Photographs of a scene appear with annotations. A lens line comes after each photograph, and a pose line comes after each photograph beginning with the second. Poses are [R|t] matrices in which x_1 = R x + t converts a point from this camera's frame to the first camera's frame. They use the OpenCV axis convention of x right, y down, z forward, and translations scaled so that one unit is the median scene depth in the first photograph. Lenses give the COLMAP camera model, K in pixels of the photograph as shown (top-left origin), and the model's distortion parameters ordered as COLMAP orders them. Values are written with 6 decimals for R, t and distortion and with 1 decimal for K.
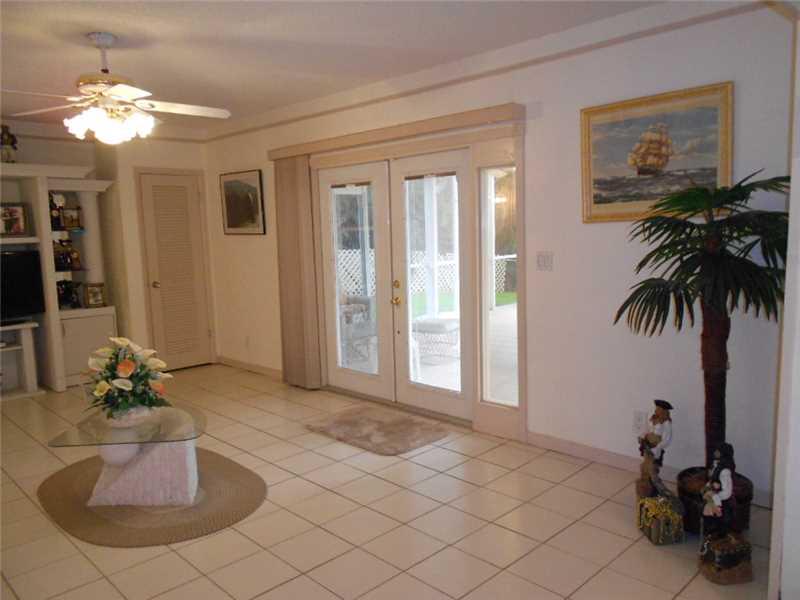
lens RADIAL K [[620.5, 0, 403.0], [0, 620.5, 312.0], [0, 0, 1]] dist [0.002052, 0.000196]
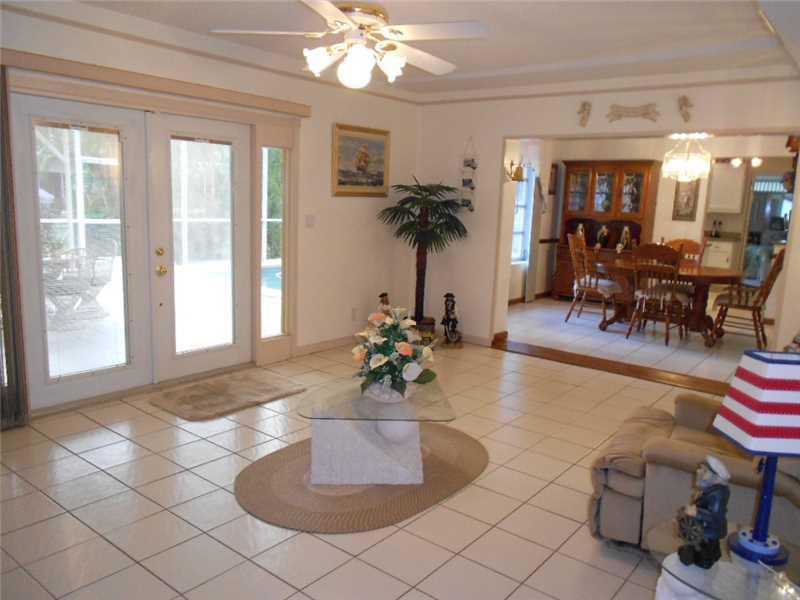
lens RADIAL K [[620.5, 0, 403.0], [0, 620.5, 312.0], [0, 0, 1]] dist [0.002052, 0.000196]
pose [[-0.125808, -0.157706, 0.979439, -1.053599], [0.095801, 0.980738, 0.170221, -0.086490], [-0.987418, 0.115246, -0.108276, 0.828702]]
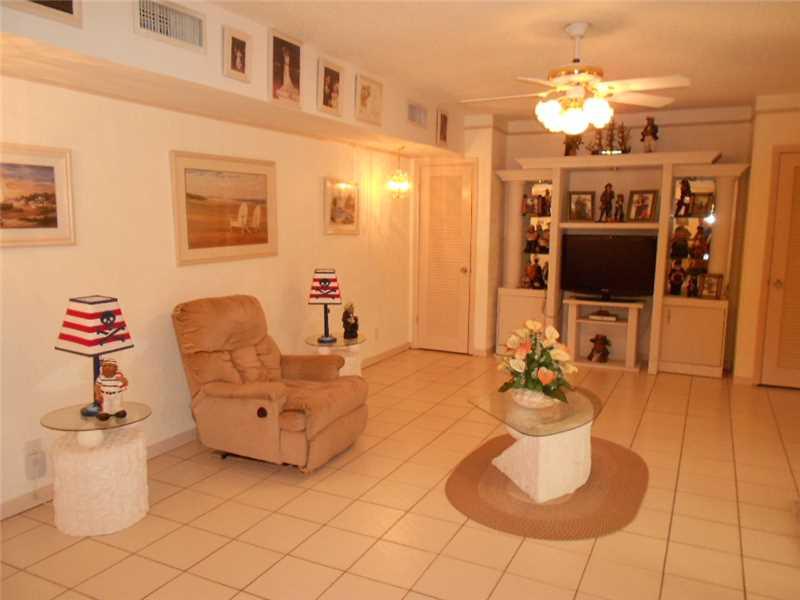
lens RADIAL K [[620.5, 0, 403.0], [0, 620.5, 312.0], [0, 0, 1]] dist [0.002052, 0.000196]
pose [[0.322709, 0.163723, -0.932231, 0.334612], [-0.138947, 0.982450, 0.124444, -0.056534], [0.936244, 0.089371, 0.339794, 0.329974]]
